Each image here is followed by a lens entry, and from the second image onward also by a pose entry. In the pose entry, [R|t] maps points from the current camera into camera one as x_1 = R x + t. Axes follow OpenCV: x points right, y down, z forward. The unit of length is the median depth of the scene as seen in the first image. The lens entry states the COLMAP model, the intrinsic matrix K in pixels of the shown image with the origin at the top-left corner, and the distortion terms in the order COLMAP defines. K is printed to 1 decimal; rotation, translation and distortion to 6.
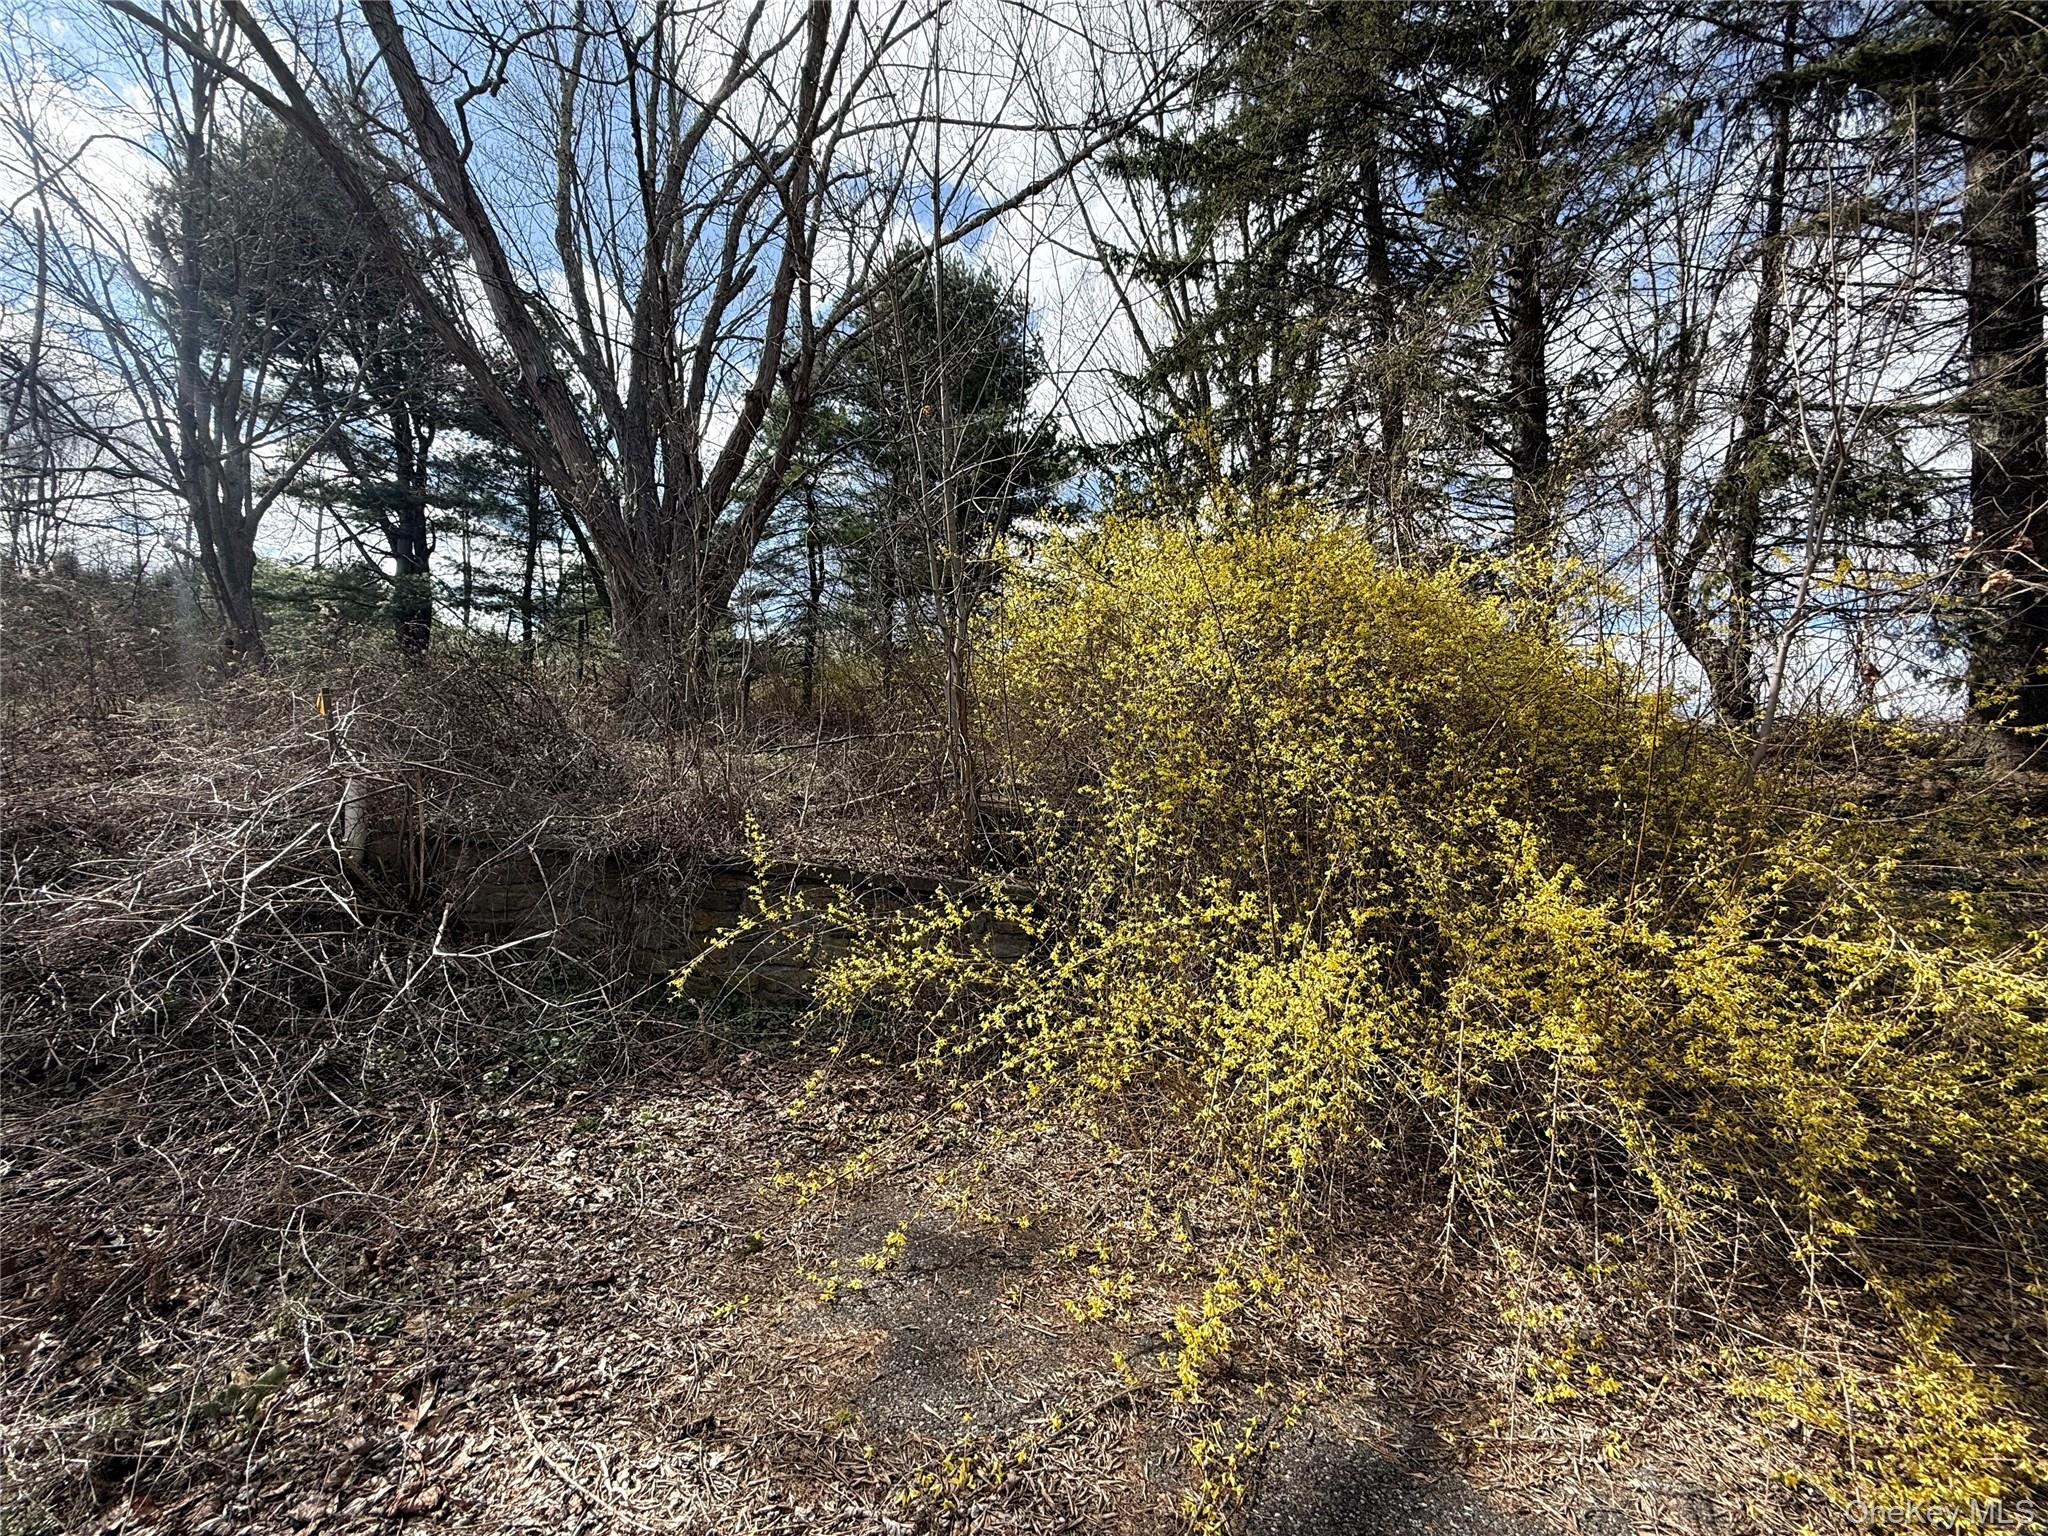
lens RADIAL K [[823.2, 0, 1023.6], [0, 823.2, 775.0], [0, 0, 1]] dist [0.000008, -0.000001]
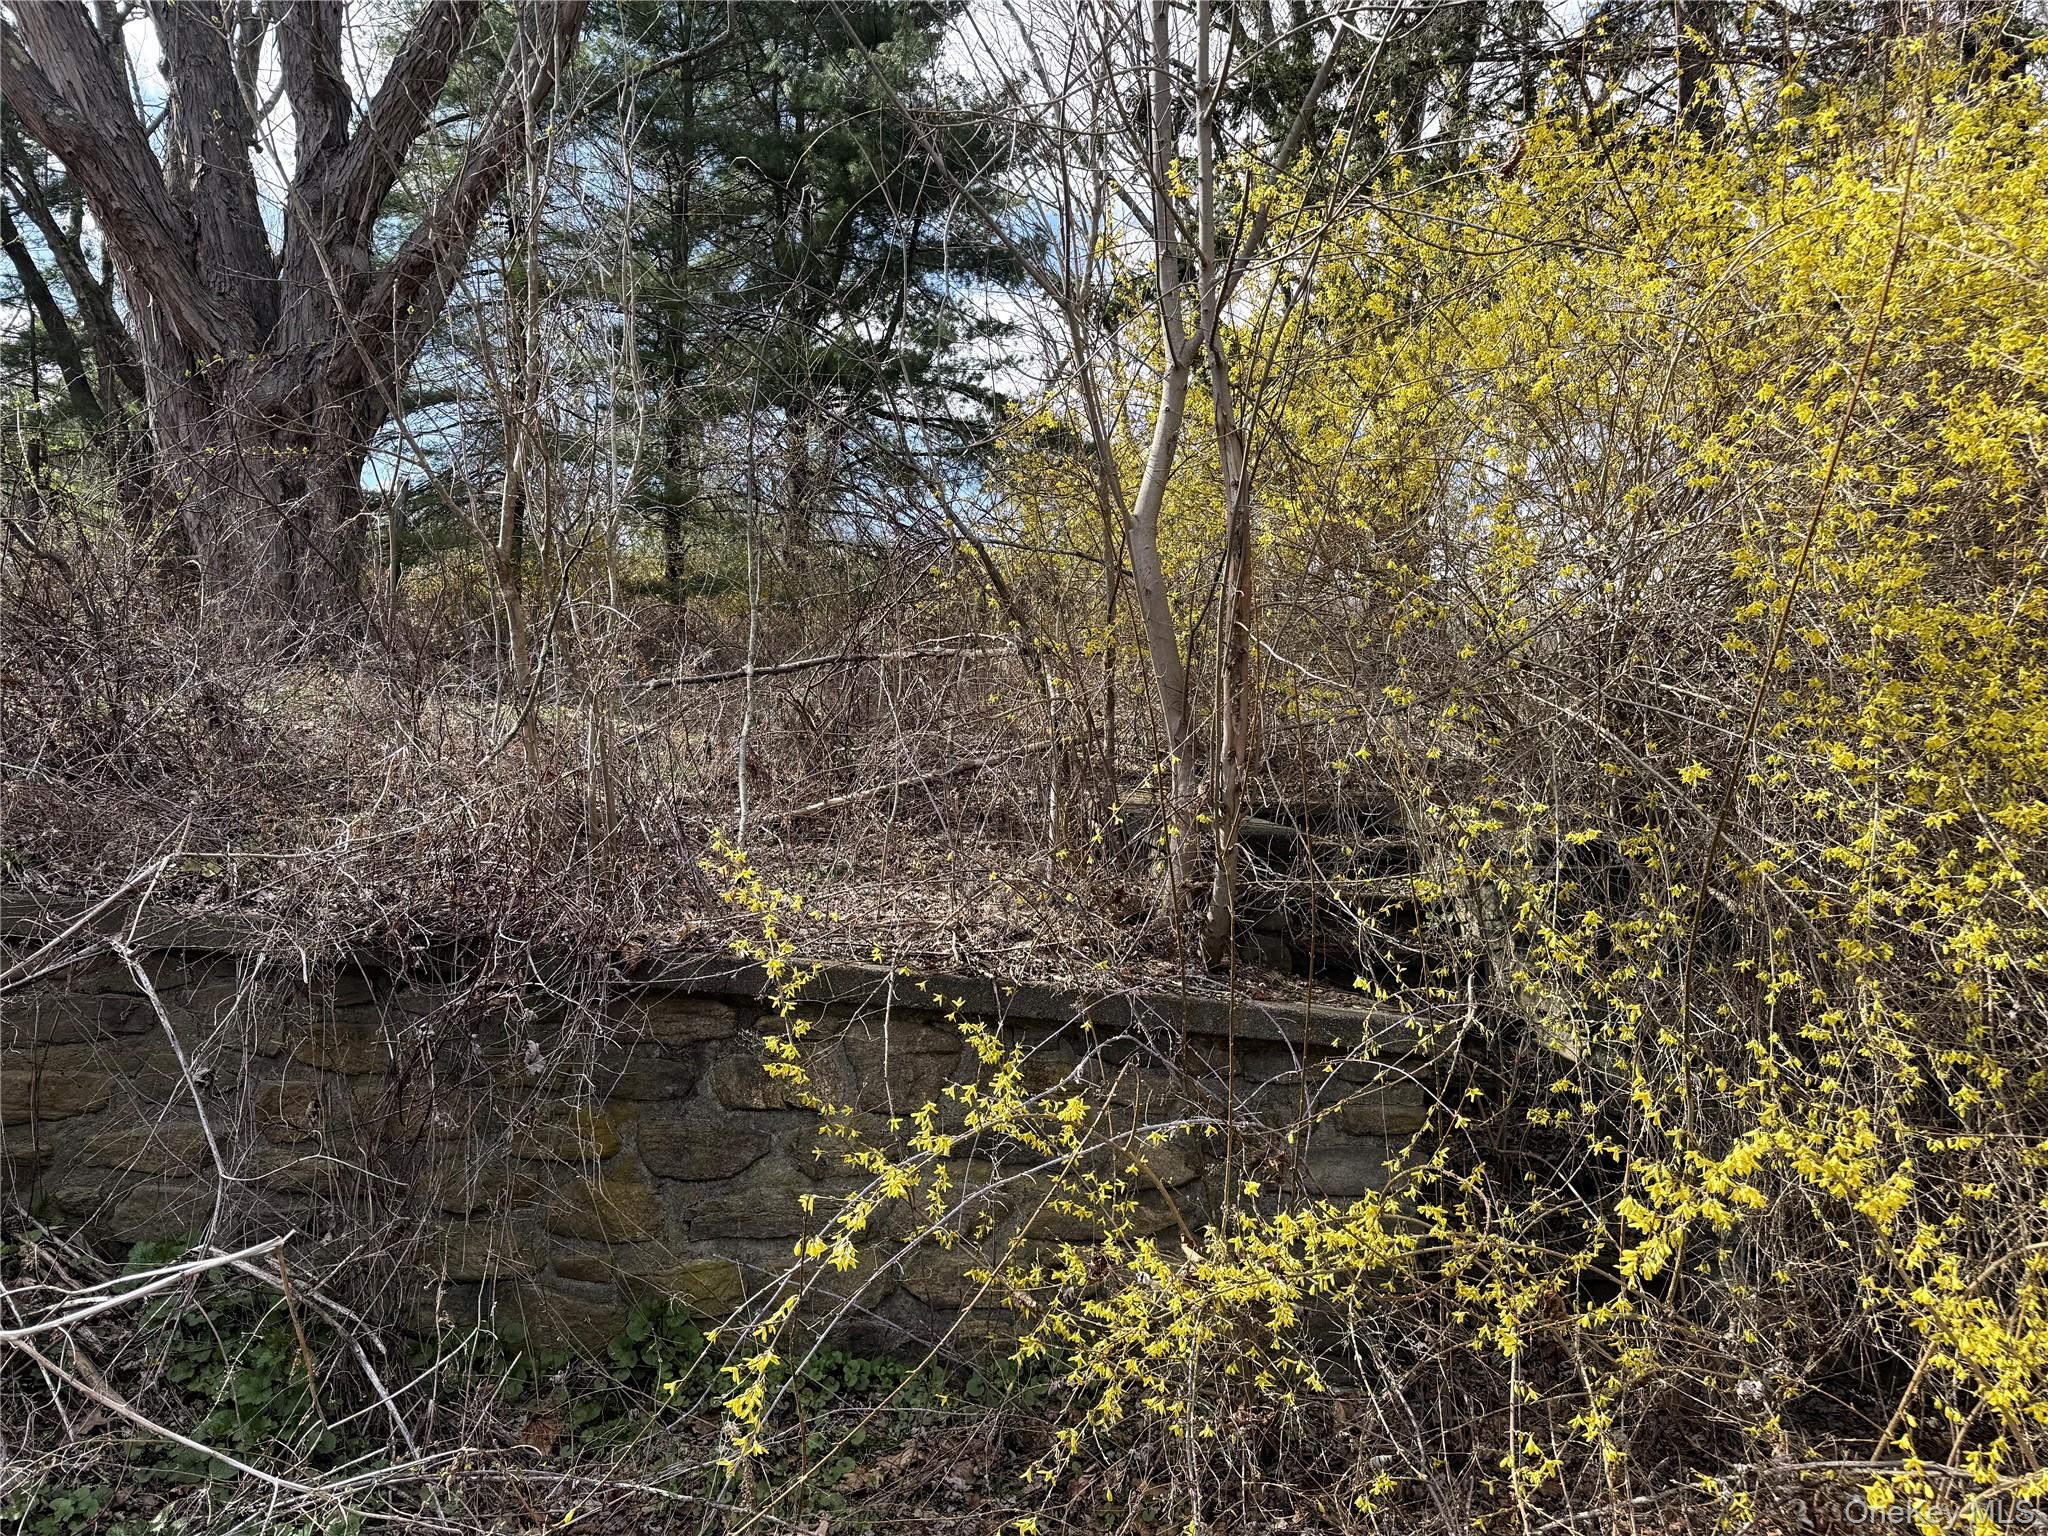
lens RADIAL K [[1435.7, 0, 1024.3], [0, 1435.7, 766.0], [0, 0, 1]] dist [-0.002357, -0.001196]
pose [[0.991321, 0.002021, 0.131449, -0.293668], [-0.002917, 0.999974, 0.006627, 0.008689], [-0.131432, -0.006953, 0.991301, 0.340136]]
